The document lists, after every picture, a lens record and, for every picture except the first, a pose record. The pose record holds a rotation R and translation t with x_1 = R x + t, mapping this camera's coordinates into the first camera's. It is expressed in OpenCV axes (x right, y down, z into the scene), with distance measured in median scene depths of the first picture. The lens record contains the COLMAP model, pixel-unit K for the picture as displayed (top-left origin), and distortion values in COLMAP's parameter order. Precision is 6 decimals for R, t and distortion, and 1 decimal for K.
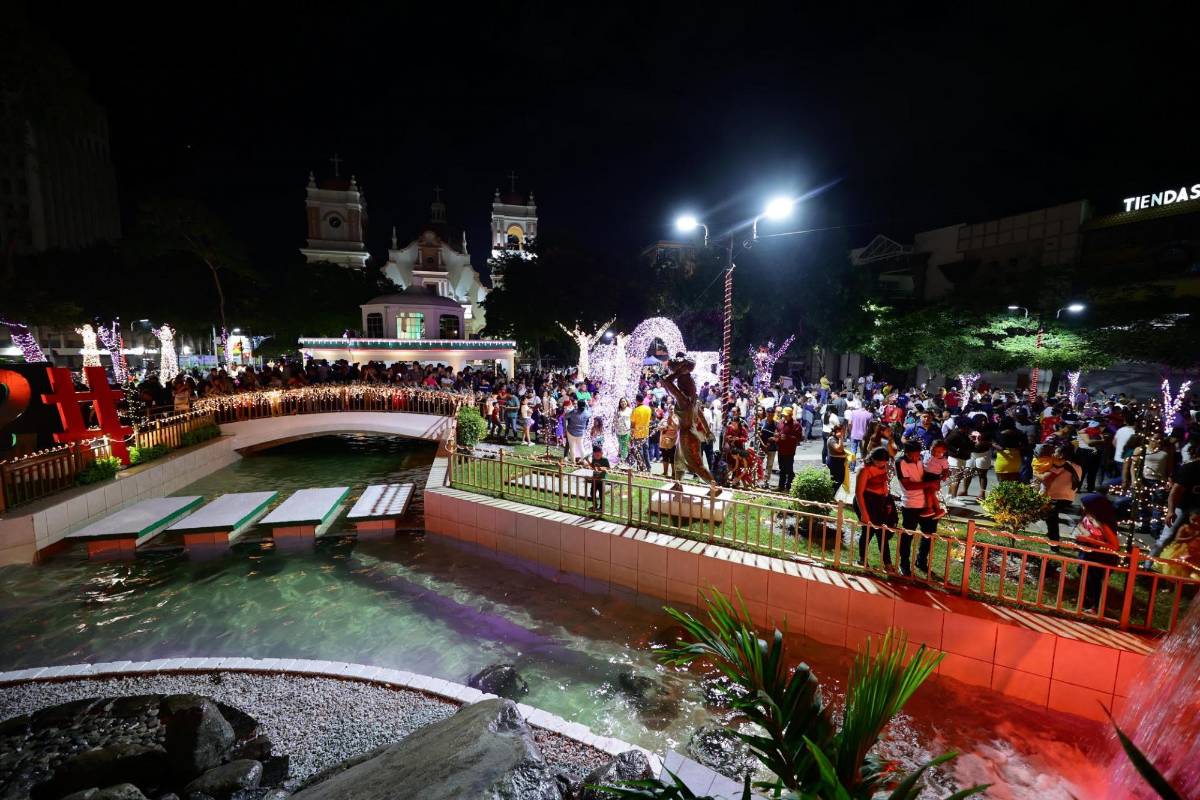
lens RADIAL K [[481.7, 0, 600.0], [0, 481.7, 400.0], [0, 0, 1]] dist [0.000506, 0.000032]
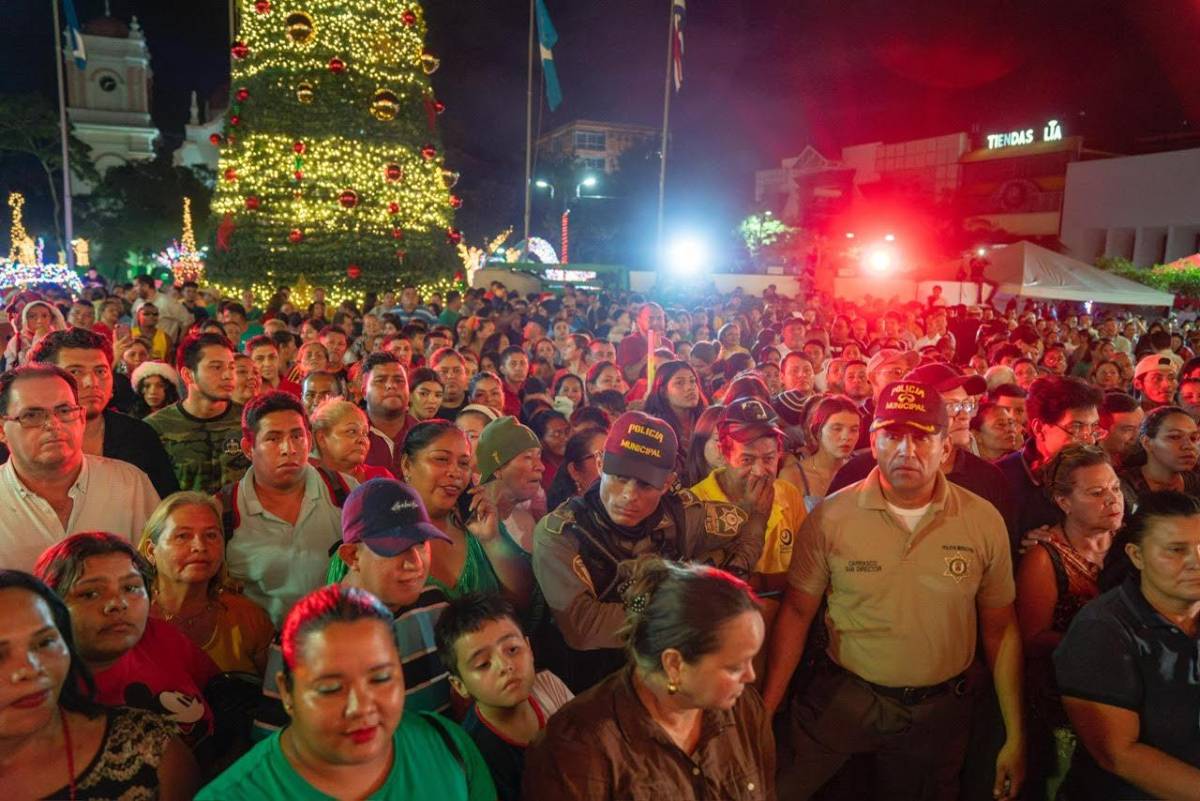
lens RADIAL K [[826.9, 0, 600.0], [0, 826.9, 400.5], [0, 0, 1]] dist [-0.145766, 0.116999]
pose [[0.991799, -0.003822, 0.127747, 0.002498], [-0.001969, 0.998977, 0.045173, 0.031430], [-0.127789, -0.045055, 0.990777, -0.234121]]
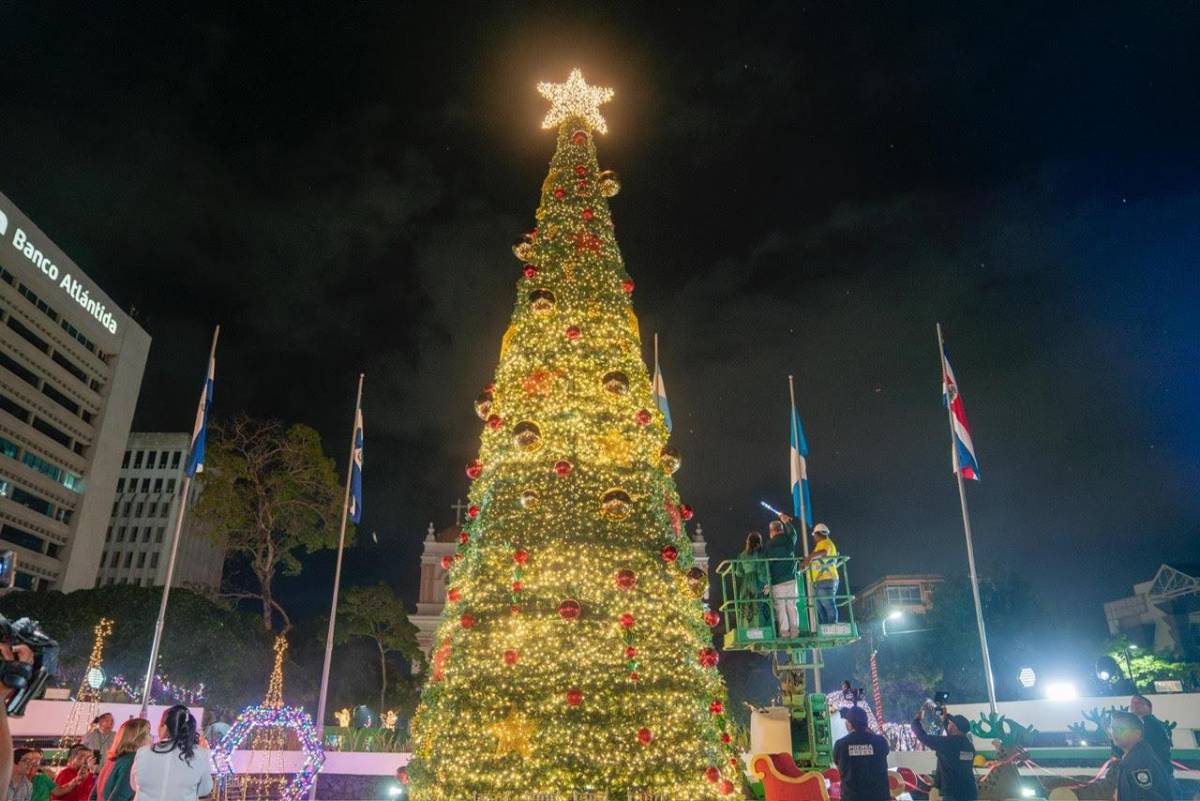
lens RADIAL K [[826.9, 0, 600.0], [0, 826.9, 400.5], [0, 0, 1]] dist [-0.145766, 0.116999]
pose [[0.969231, -0.107812, -0.221286, 0.011340], [-0.017325, 0.866871, -0.498231, 0.036018], [0.245542, 0.486734, 0.838331, -0.201284]]
